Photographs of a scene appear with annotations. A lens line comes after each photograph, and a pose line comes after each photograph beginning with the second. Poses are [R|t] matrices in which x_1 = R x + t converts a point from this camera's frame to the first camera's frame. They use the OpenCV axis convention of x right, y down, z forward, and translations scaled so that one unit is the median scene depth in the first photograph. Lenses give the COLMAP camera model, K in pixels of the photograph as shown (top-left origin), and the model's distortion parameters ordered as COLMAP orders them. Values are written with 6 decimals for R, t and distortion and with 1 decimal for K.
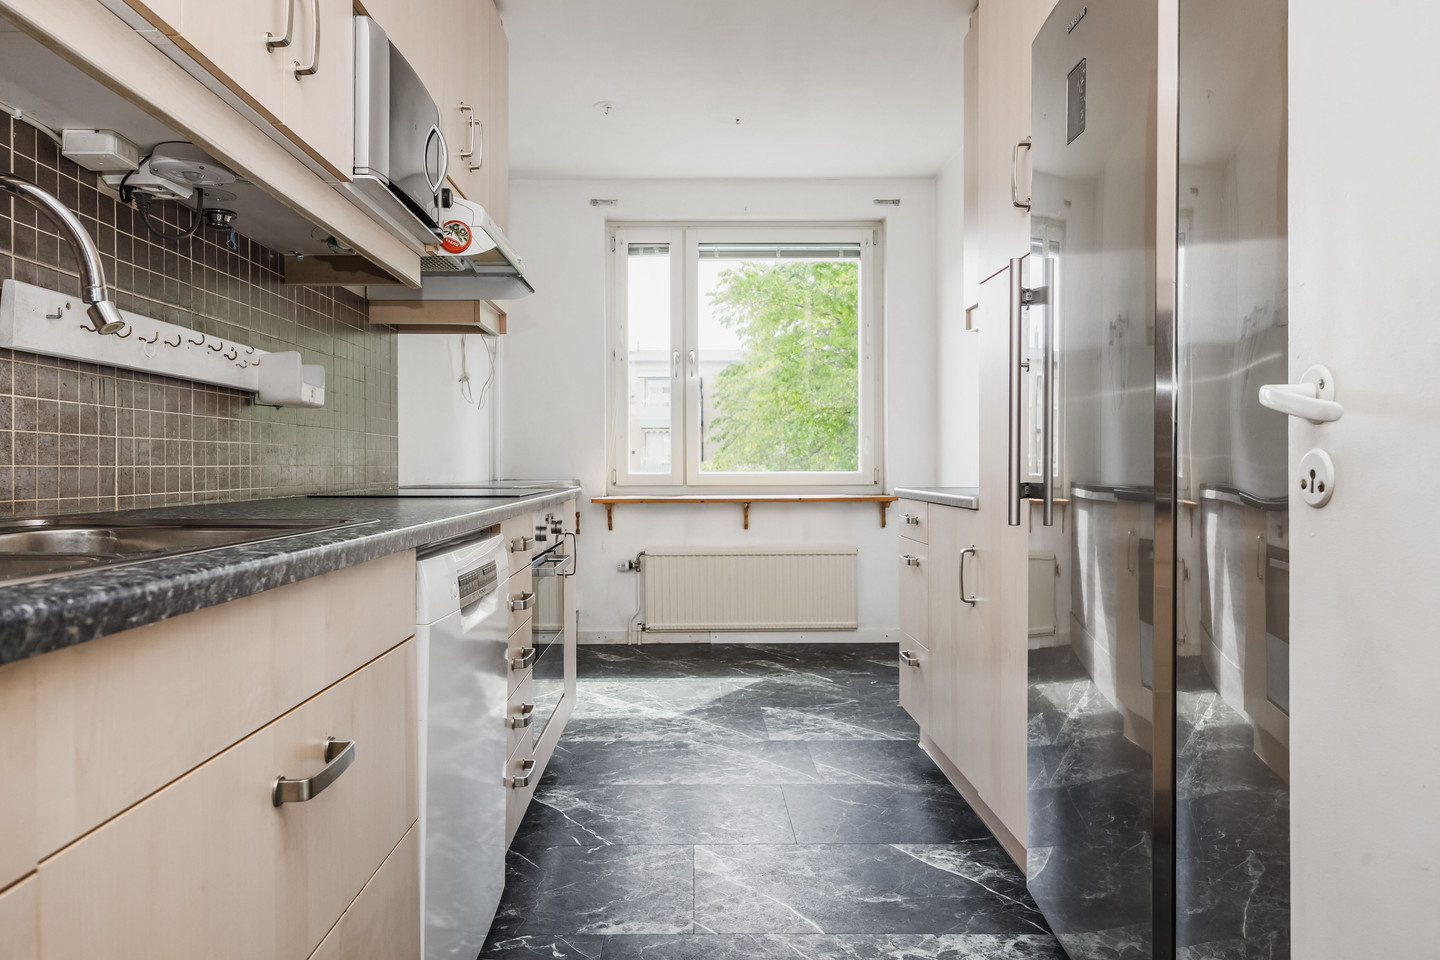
lens RADIAL K [[971.9, 0, 720.6], [0, 971.9, 483.0], [0, 0, 1]] dist [-0.003869, -0.001476]
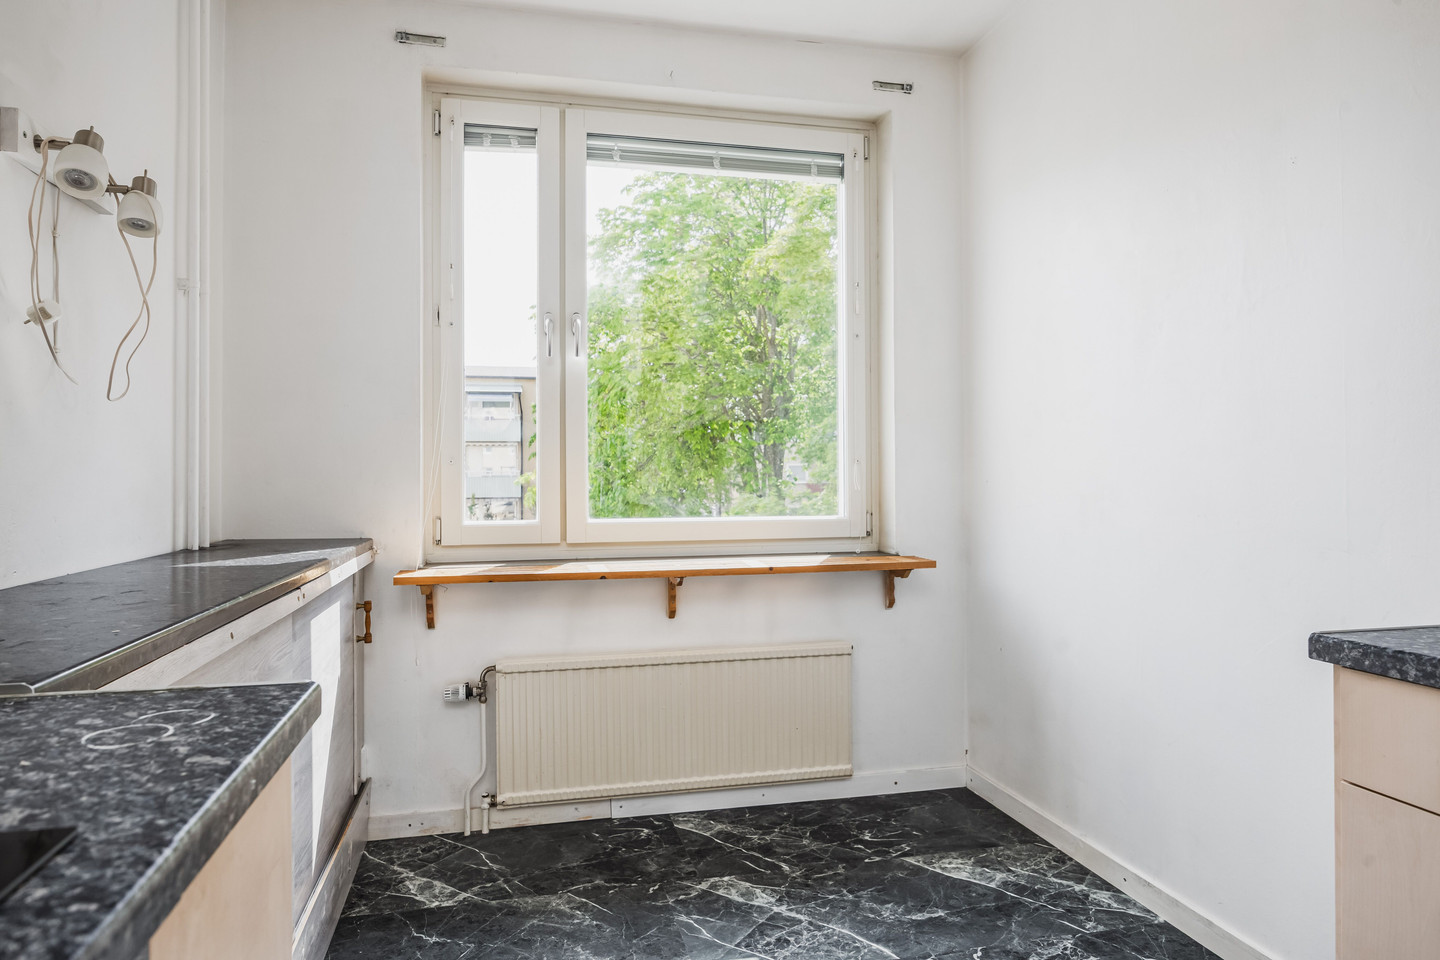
lens RADIAL K [[914.6, 0, 718.9], [0, 914.6, 485.1], [0, 0, 1]] dist [-0.018577, 0.000739]
pose [[0.980787, 0.000142, 0.195082, -0.053050], [0.002037, 0.999938, -0.010968, -0.026621], [-0.195071, 0.011154, 0.980726, 0.450287]]
